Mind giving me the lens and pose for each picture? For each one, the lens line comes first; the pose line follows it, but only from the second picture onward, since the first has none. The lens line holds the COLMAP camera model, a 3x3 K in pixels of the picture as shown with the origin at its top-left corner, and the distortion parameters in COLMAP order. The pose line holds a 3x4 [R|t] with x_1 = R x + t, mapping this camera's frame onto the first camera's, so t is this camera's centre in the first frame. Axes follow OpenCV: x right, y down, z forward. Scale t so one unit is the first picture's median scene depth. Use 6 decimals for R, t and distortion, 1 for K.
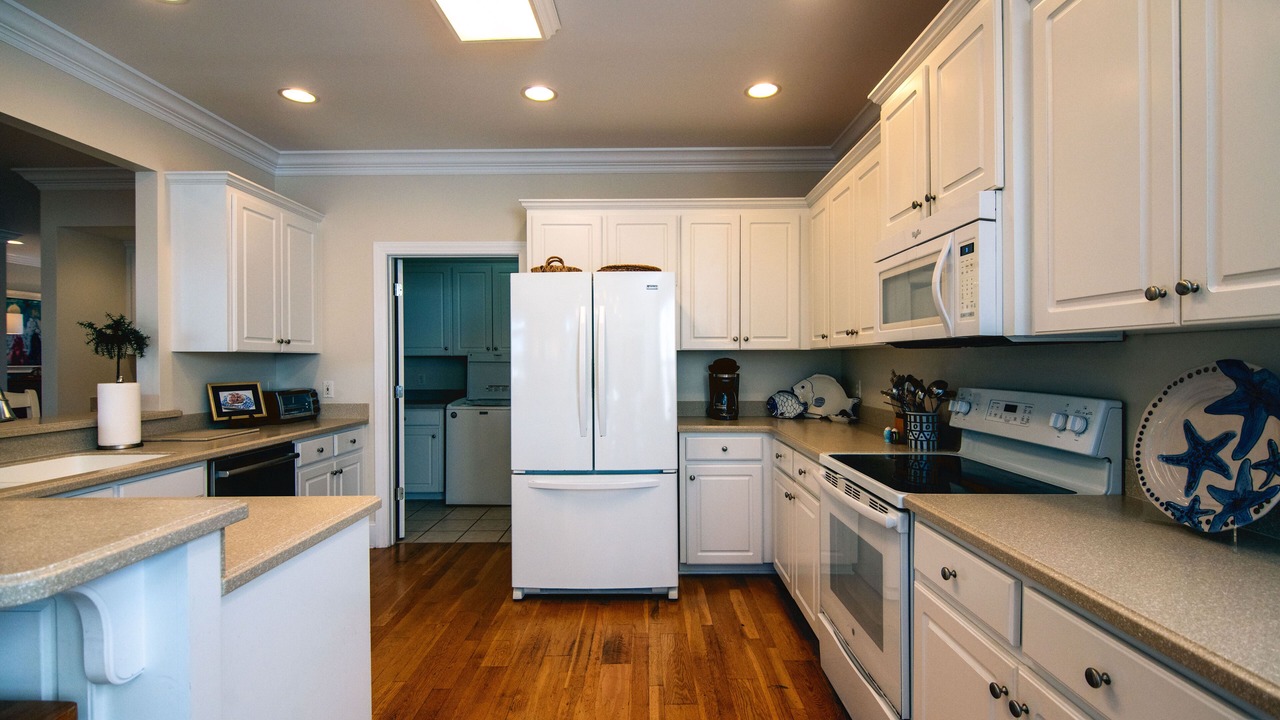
lens RADIAL K [[584.8, 0, 649.6], [0, 584.8, 361.1], [0, 0, 1]] dist [0.008224, -0.007394]
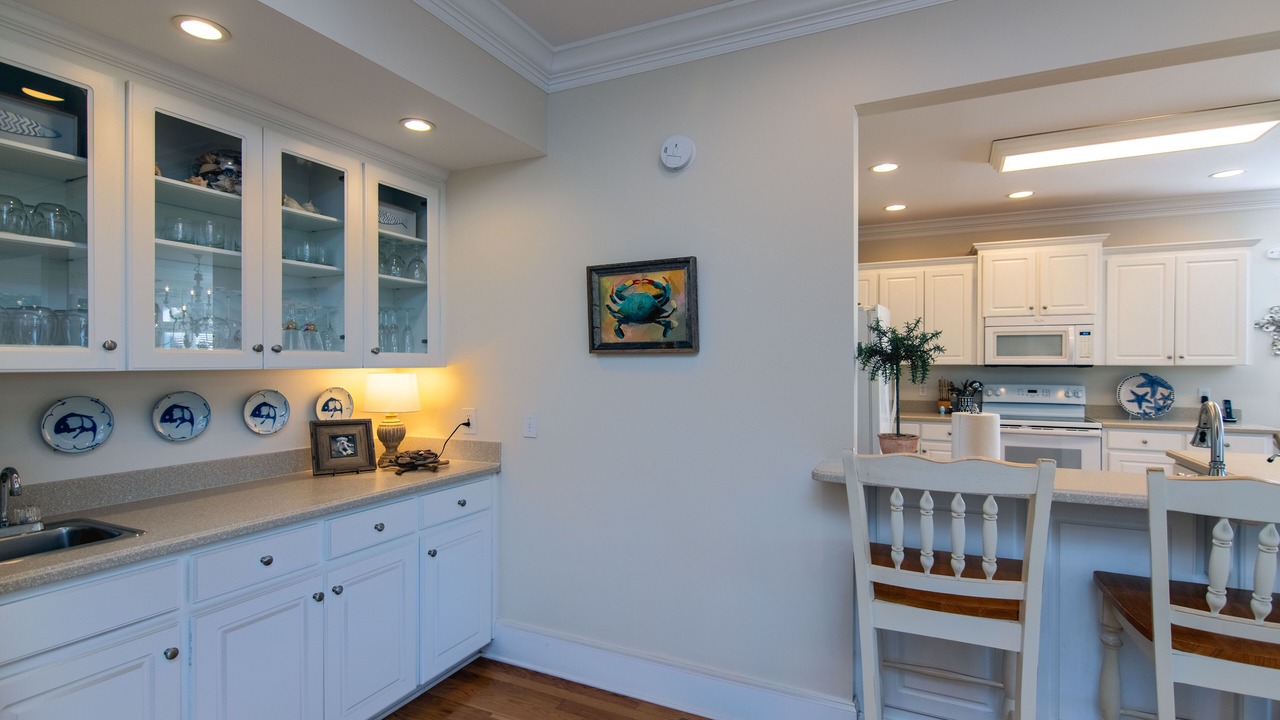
lens RADIAL K [[584.8, 0, 639.2], [0, 584.8, 363.4], [0, 0, 1]] dist [0.008224, -0.007394]
pose [[0.451522, 0.004756, 0.892247, -3.879542], [-0.002564, 0.999989, -0.004033, -0.042680], [-0.892256, -0.000467, 0.451529, 2.183973]]
